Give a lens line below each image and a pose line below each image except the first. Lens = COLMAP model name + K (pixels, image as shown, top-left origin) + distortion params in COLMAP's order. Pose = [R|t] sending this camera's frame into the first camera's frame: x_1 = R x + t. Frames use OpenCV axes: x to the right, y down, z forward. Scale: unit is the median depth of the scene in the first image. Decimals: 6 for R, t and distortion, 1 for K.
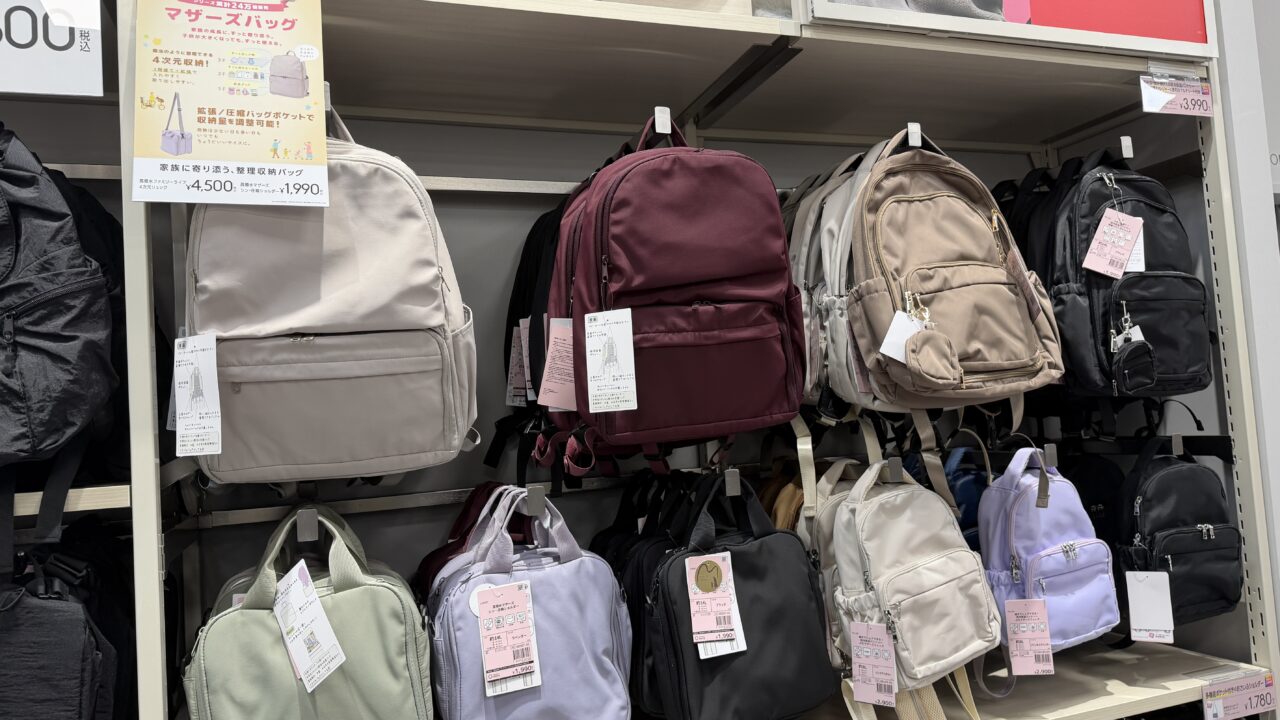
lens RADIAL K [[903.3, 0, 644.5], [0, 903.3, 362.3], [0, 0, 1]] dist [0.050222, -0.050028]
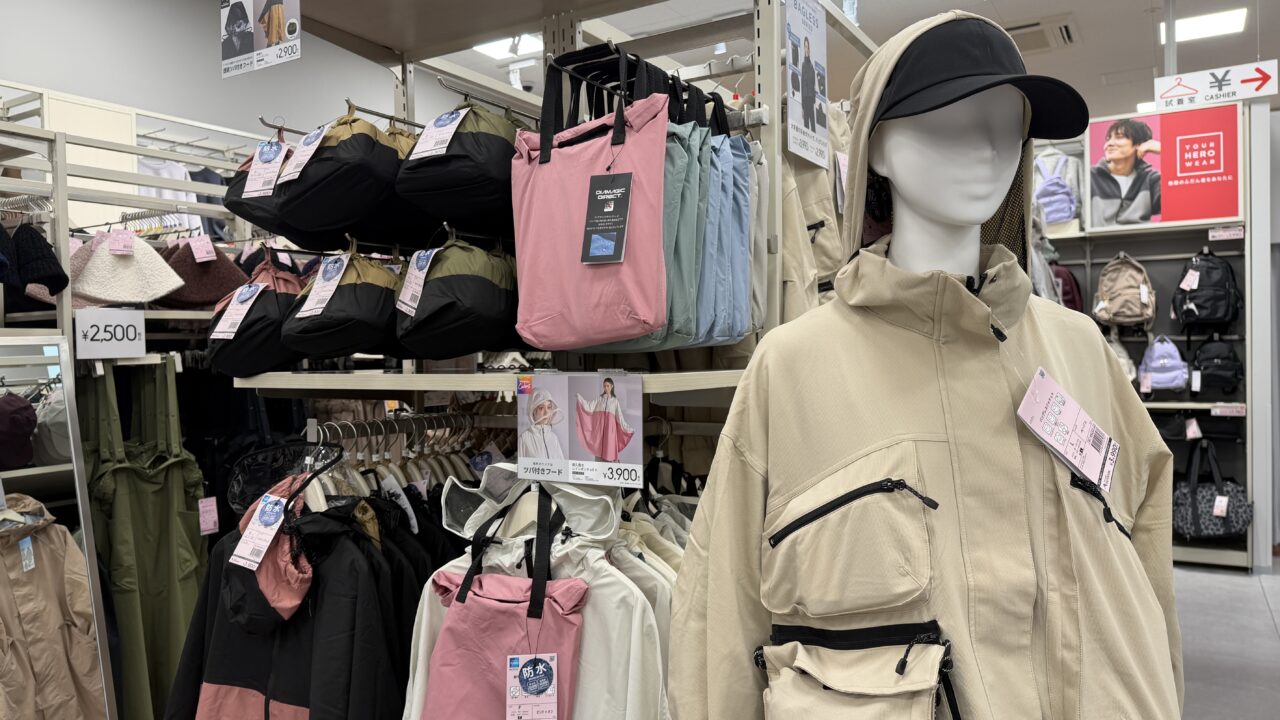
lens RADIAL K [[903.3, 0, 644.5], [0, 903.3, 362.3], [0, 0, 1]] dist [0.050222, -0.050028]
pose [[0.635954, 0.069274, -0.768611, 2.091514], [0.033118, 0.992596, 0.116863, -0.324401], [0.771016, -0.099775, 0.628951, -3.186766]]
